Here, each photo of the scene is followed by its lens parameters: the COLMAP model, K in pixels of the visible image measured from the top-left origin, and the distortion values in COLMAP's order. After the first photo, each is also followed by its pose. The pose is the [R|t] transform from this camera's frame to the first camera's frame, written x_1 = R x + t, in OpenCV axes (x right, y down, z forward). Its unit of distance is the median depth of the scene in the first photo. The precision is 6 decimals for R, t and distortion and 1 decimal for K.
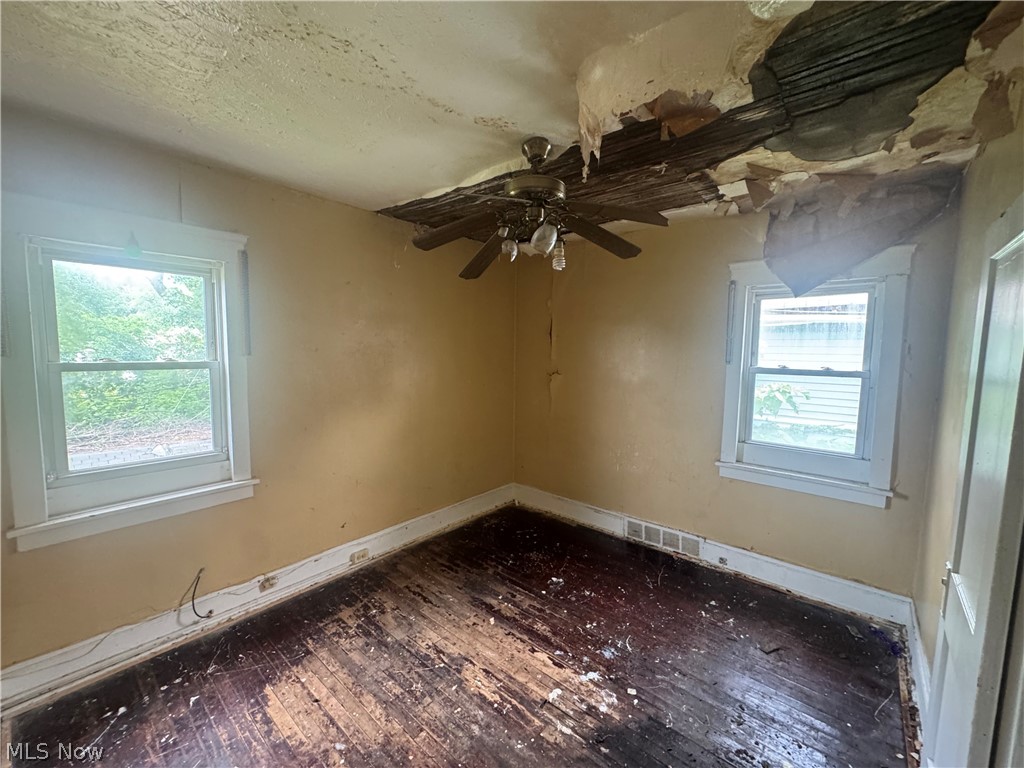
lens RADIAL K [[410.0, 0, 513.2], [0, 410.0, 383.4], [0, 0, 1]] dist [-0.005811, 0.000610]
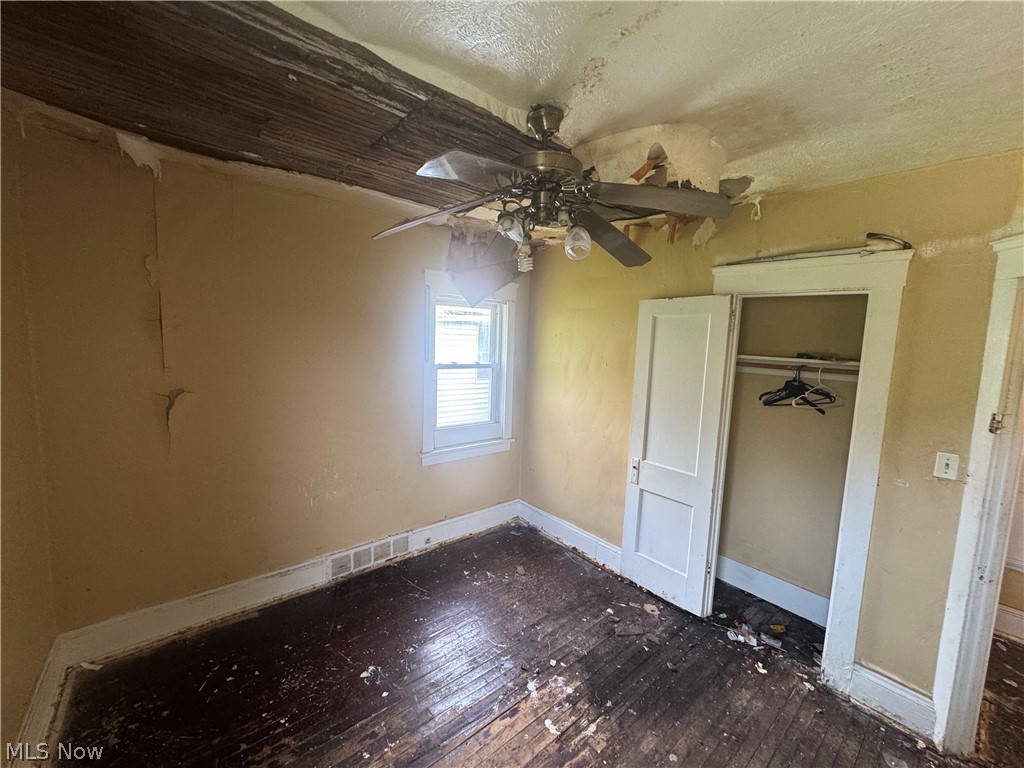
lens RADIAL K [[410.0, 0, 512.2], [0, 410.0, 382.2], [0, 0, 1]] dist [-0.005811, 0.000610]
pose [[0.159311, -0.105212, 0.981606, -0.553409], [0.055771, 0.993676, 0.097454, -0.096598], [-0.985652, 0.039220, 0.164172, 0.657581]]
